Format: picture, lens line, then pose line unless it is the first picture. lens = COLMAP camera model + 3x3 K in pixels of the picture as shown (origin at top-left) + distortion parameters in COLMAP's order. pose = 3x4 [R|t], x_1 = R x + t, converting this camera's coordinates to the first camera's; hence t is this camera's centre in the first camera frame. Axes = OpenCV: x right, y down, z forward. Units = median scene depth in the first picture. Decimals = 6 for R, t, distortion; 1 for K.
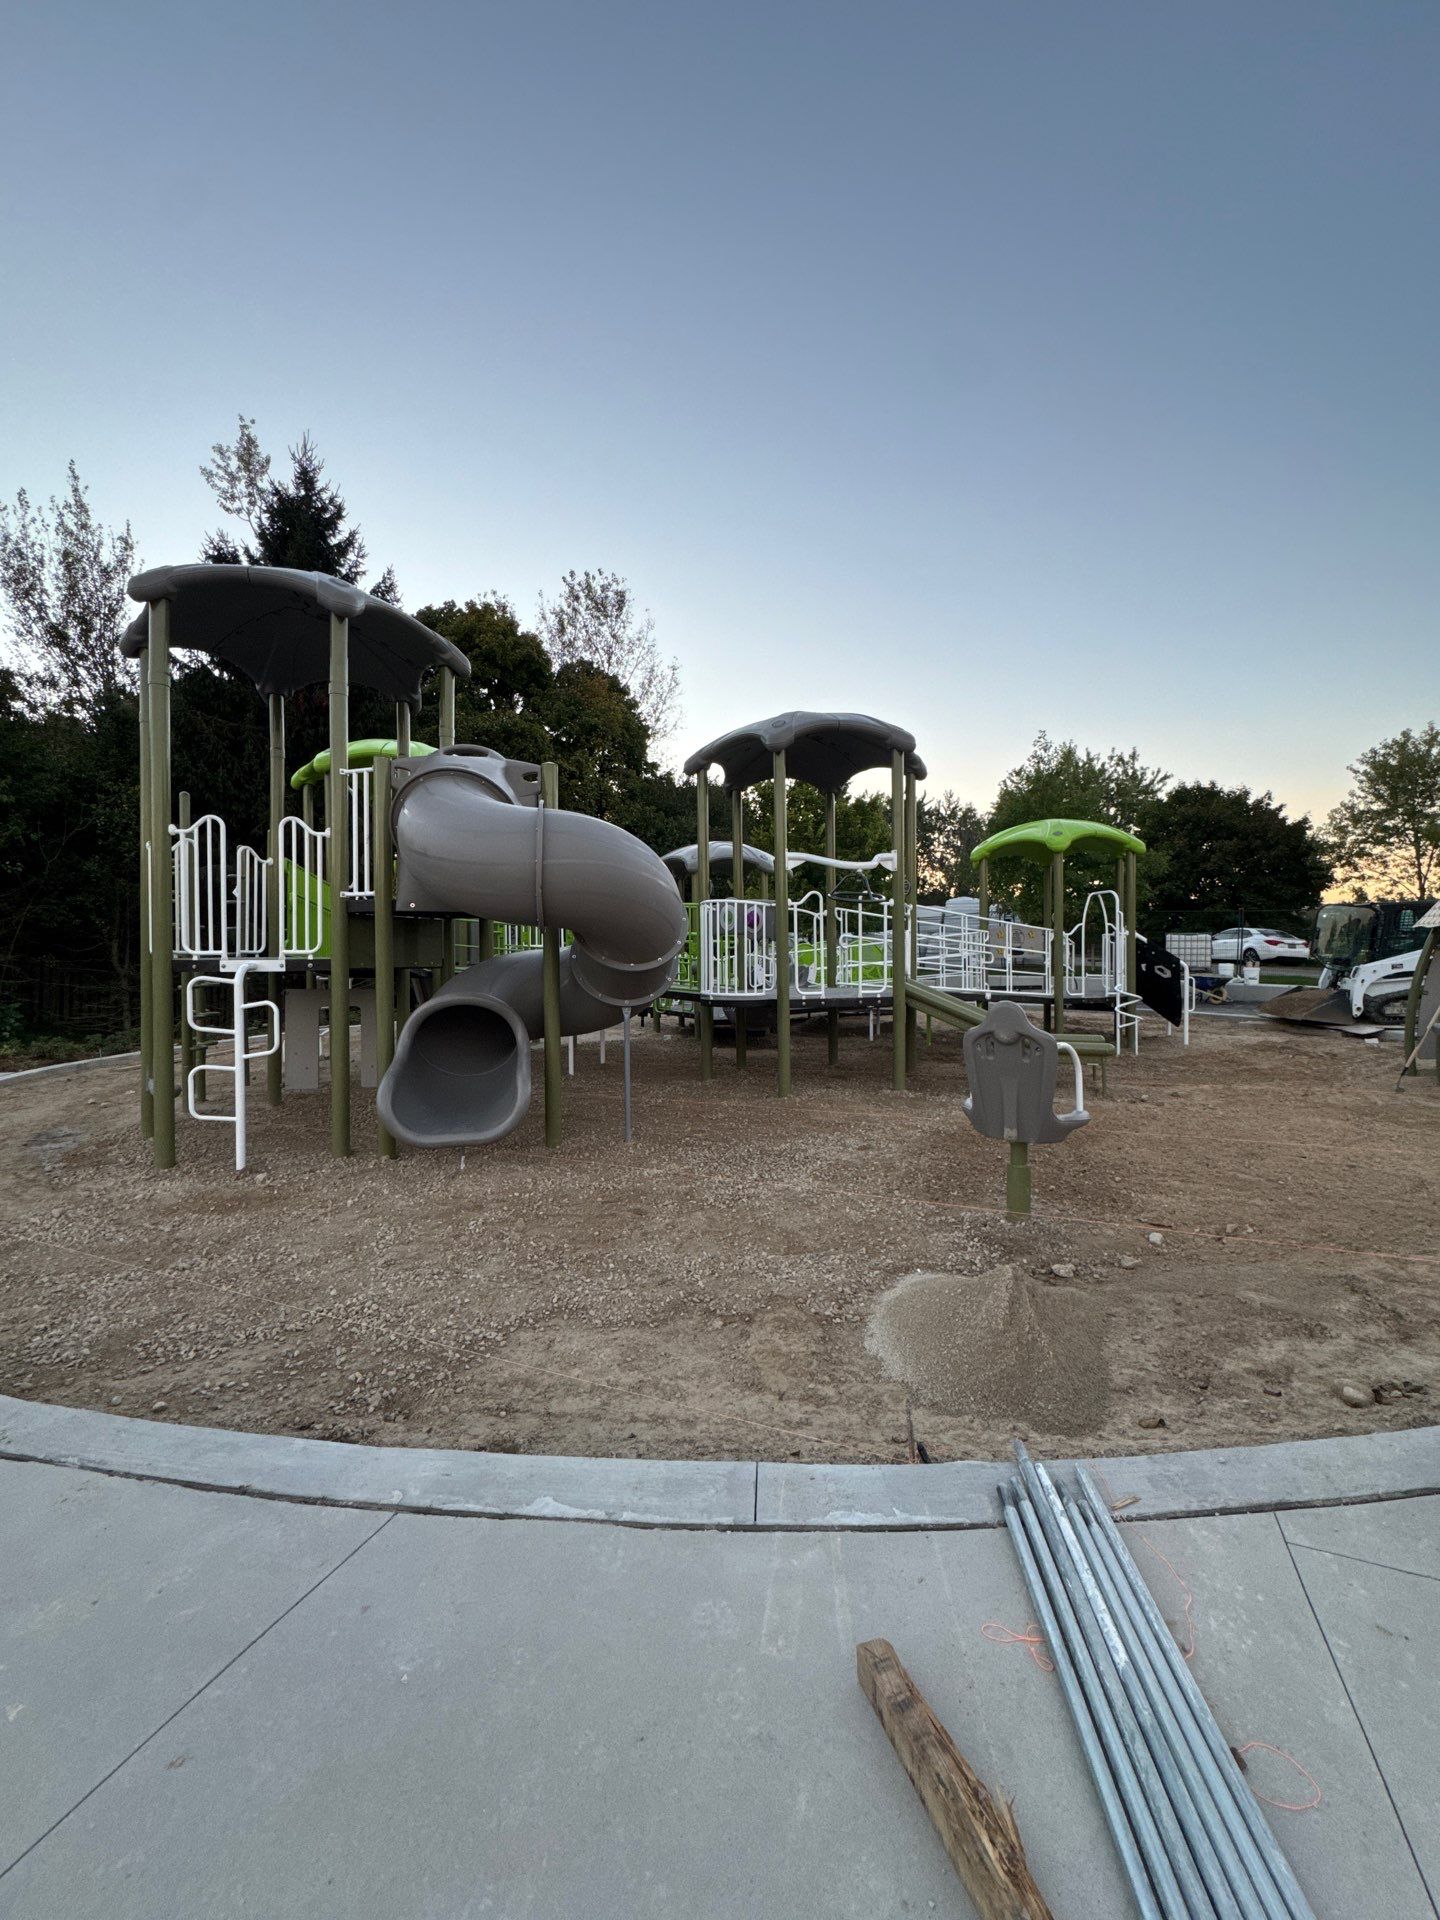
lens RADIAL K [[770.2, 0, 720.0], [0, 770.2, 960.0], [0, 0, 1]] dist [-0.001398, -0.000040]
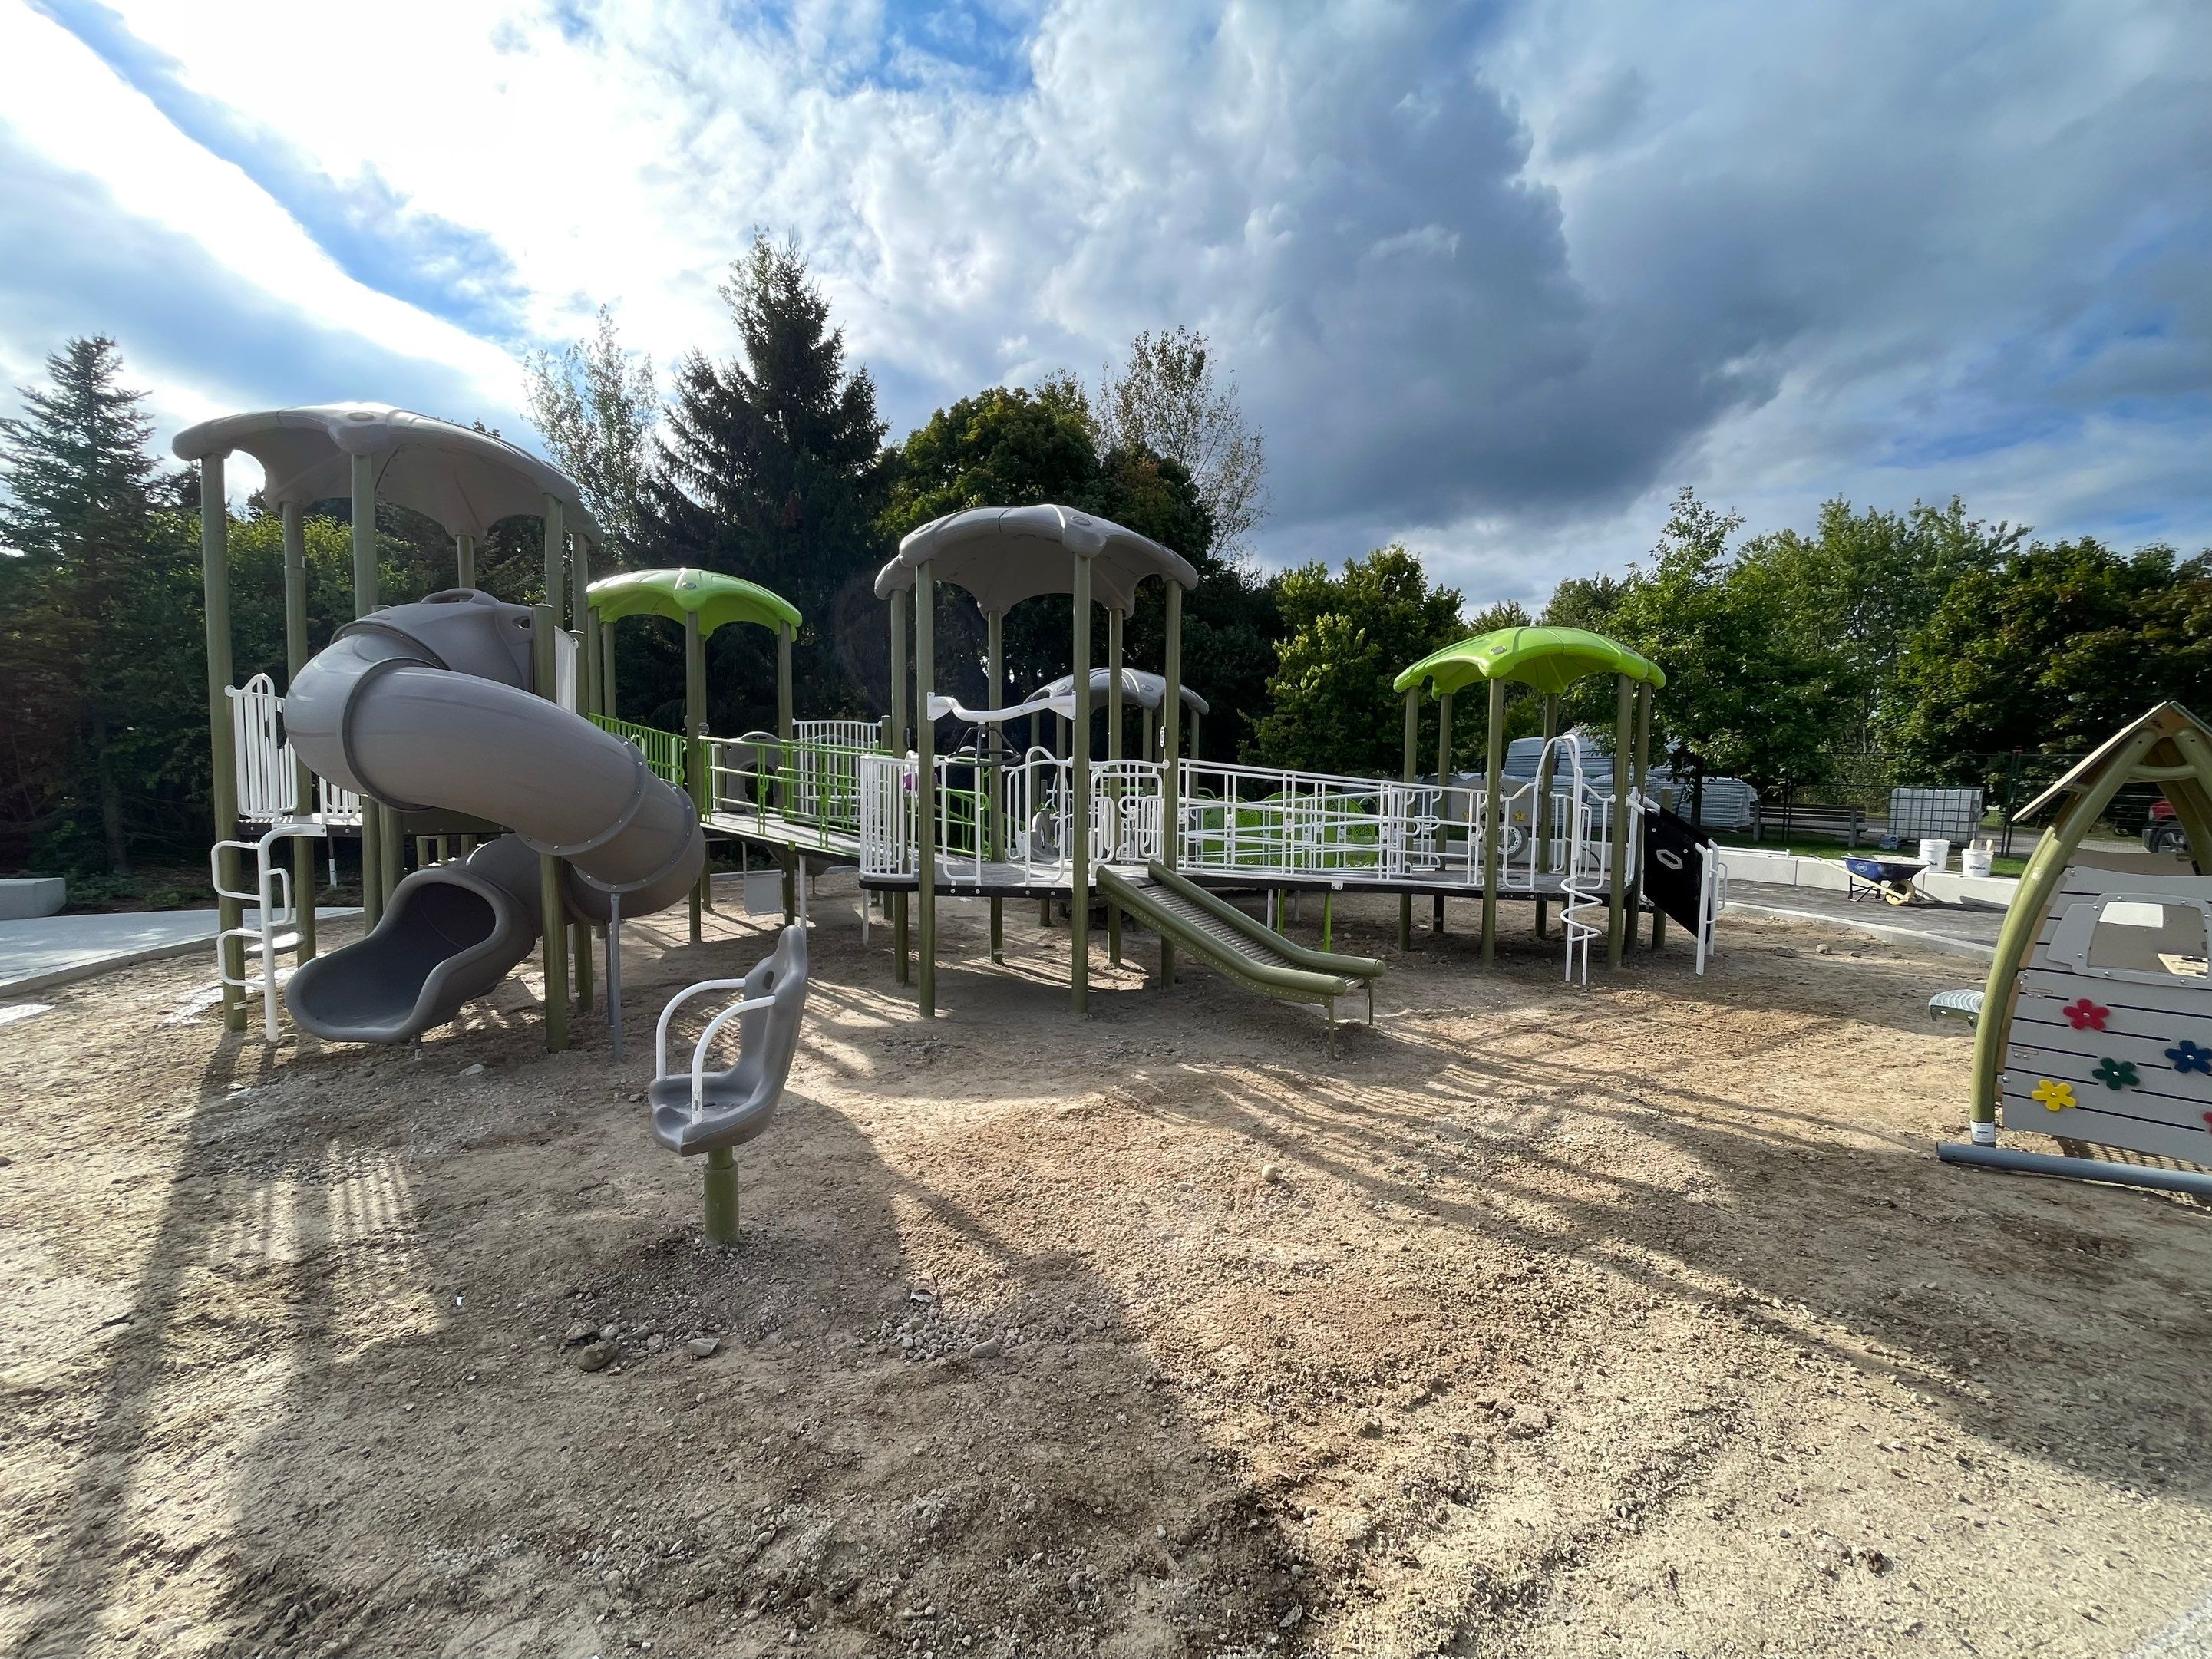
lens RADIAL K [[917.6, 0, 1096.4], [0, 917.6, 827.0], [0, 0, 1]] dist [0.001790, 0.000019]
pose [[0.942572, 0.034348, -0.332231, 0.203486], [-0.022913, 0.999004, 0.038276, -0.017972], [0.333215, -0.028466, 0.942421, 0.061842]]
